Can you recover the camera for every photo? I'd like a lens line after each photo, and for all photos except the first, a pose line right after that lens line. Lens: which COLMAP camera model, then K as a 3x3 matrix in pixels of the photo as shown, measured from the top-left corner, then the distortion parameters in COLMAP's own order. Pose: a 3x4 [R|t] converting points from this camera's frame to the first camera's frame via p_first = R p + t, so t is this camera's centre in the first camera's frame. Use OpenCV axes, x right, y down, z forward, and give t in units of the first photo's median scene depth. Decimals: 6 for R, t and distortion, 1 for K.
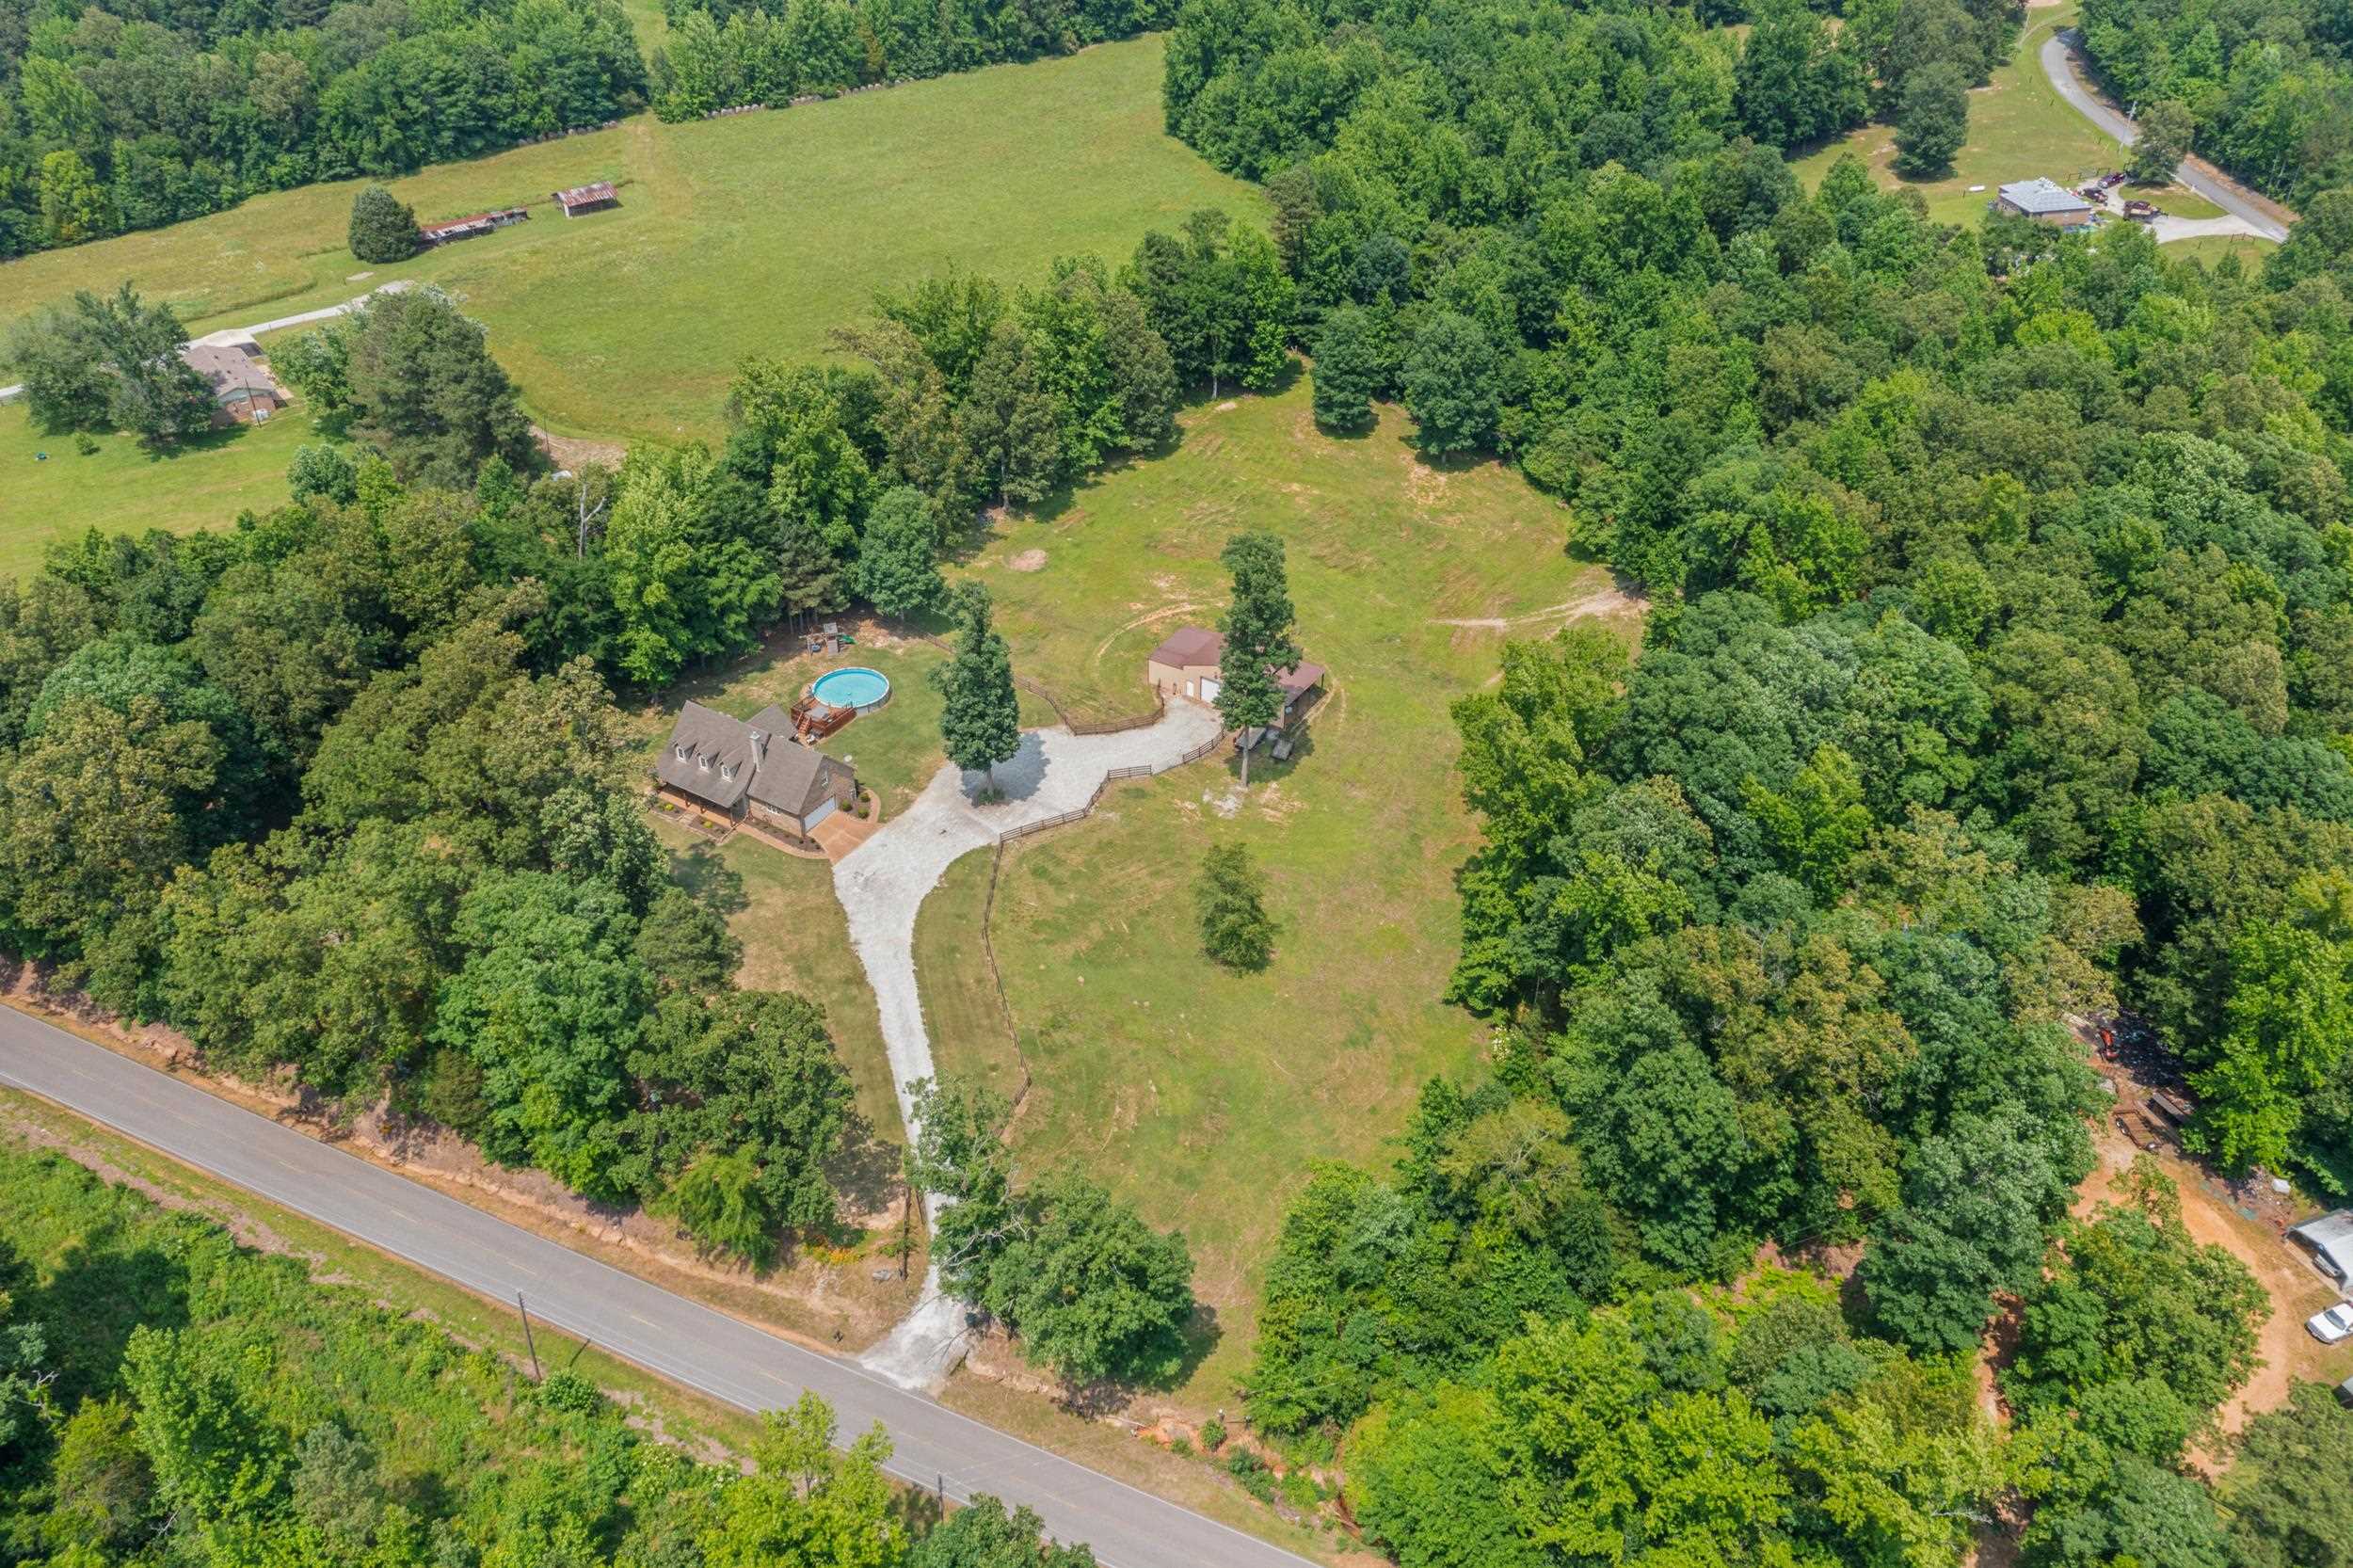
lens RADIAL K [[1894.2, 0, 1181.3], [0, 1894.2, 788.7], [0, 0, 1]] dist [-0.006510, -0.002273]
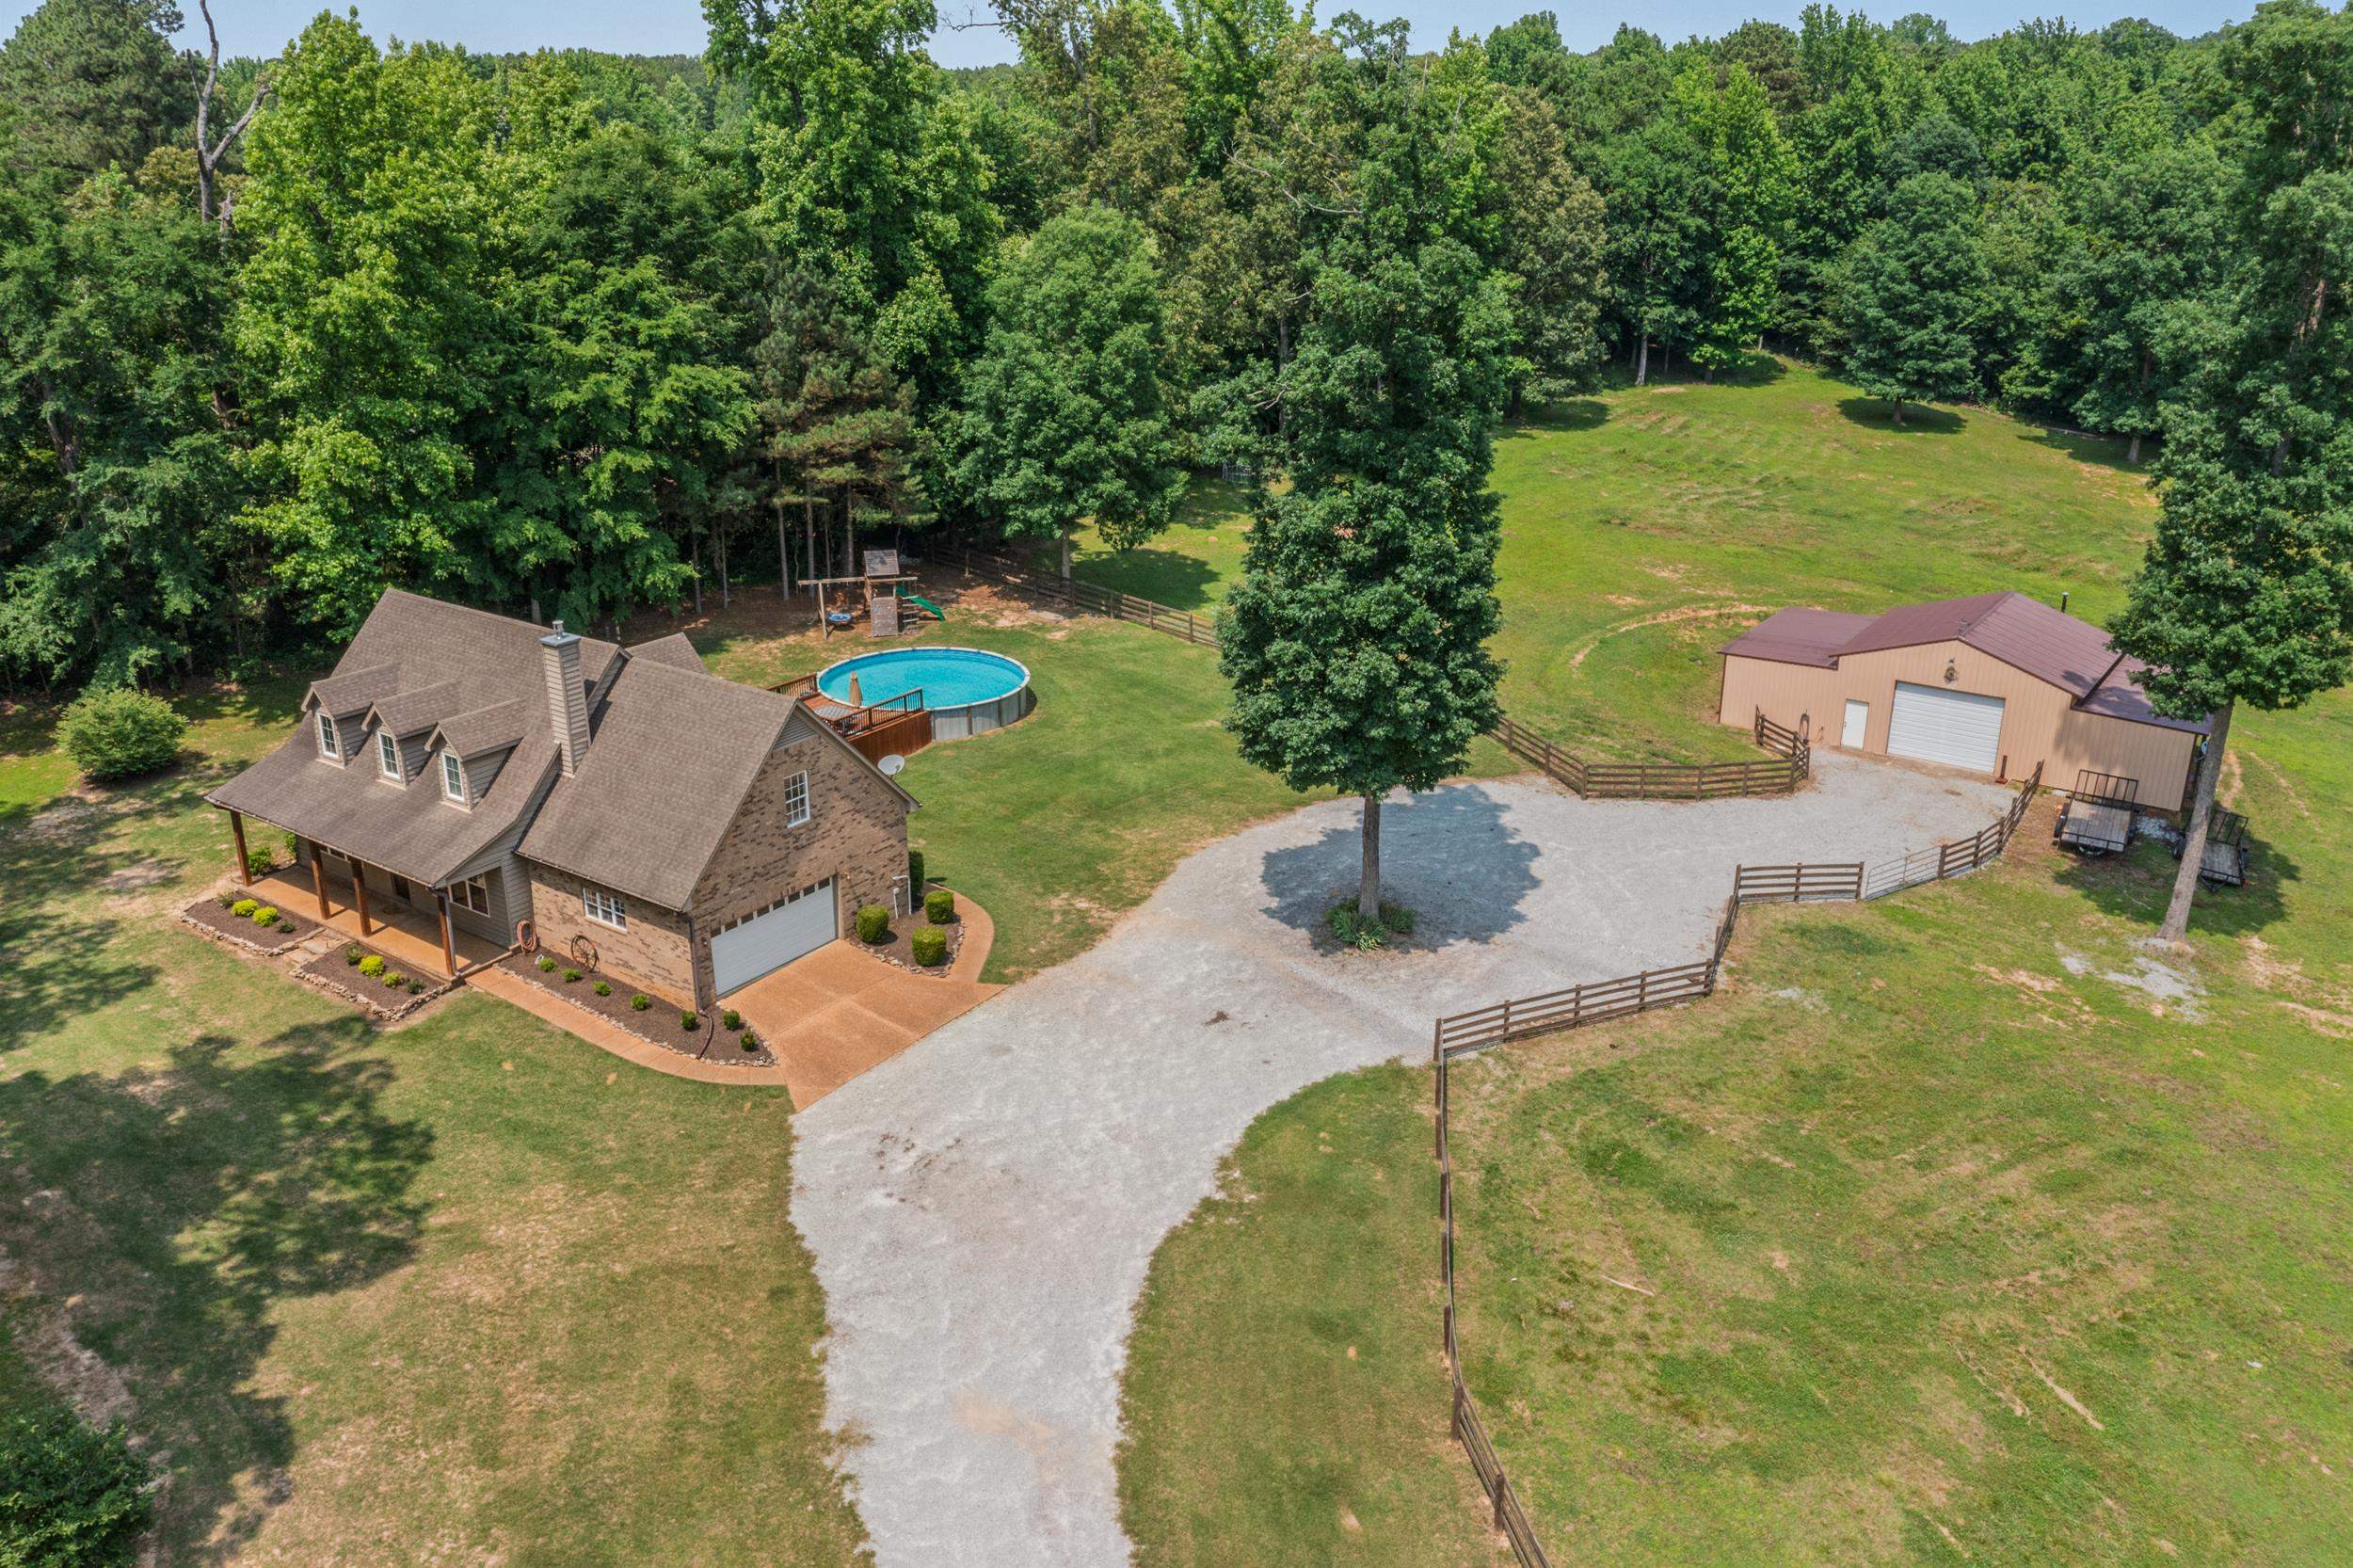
lens RADIAL K [[1894.2, 0, 1176.4], [0, 1894.2, 767.2], [0, 0, 1]] dist [-0.006510, -0.002273]
pose [[0.998137, 0.013571, -0.059485, -0.109072], [-0.028453, 0.965978, -0.257054, 0.054720], [0.053973, 0.258268, 0.964564, 0.685009]]
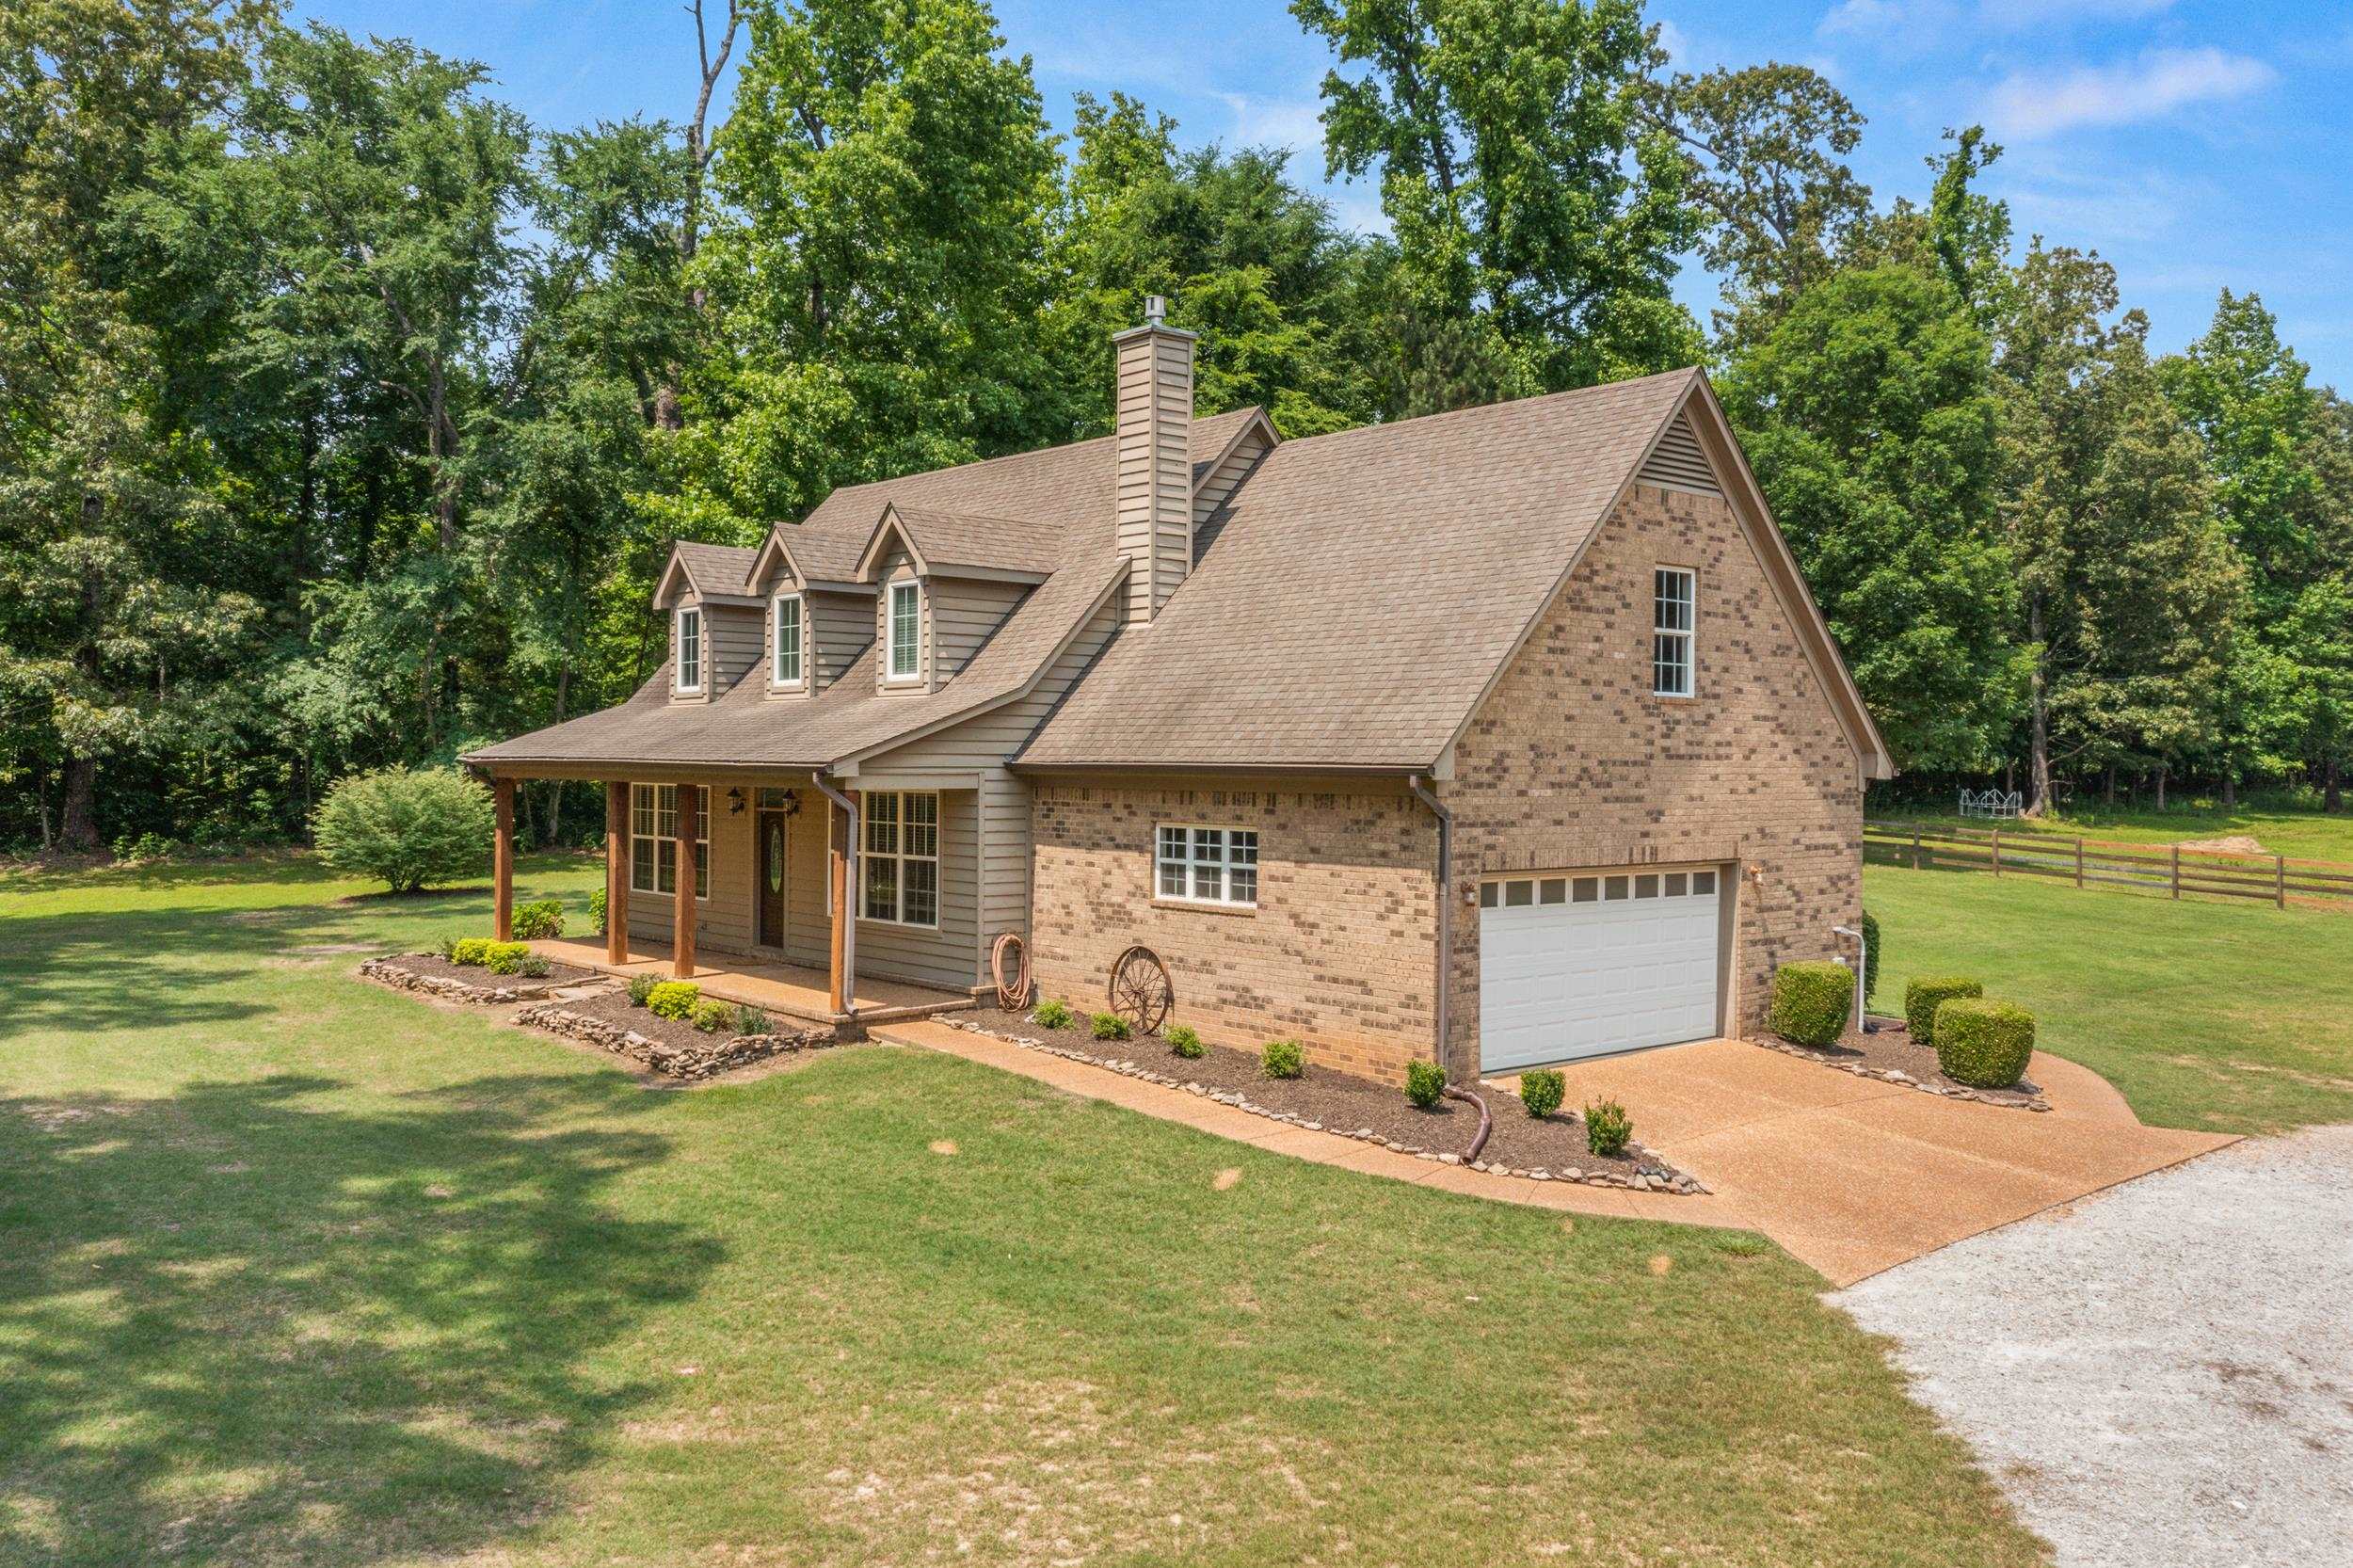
lens RADIAL K [[1894.2, 0, 1158.5], [0, 1894.2, 719.7], [0, 0, 1]] dist [-0.006510, -0.002273]
pose [[0.955095, -0.003113, -0.296283, -0.171351], [-0.173013, 0.805913, -0.566189, 0.064177], [0.240541, 0.592026, 0.769185, 0.843464]]
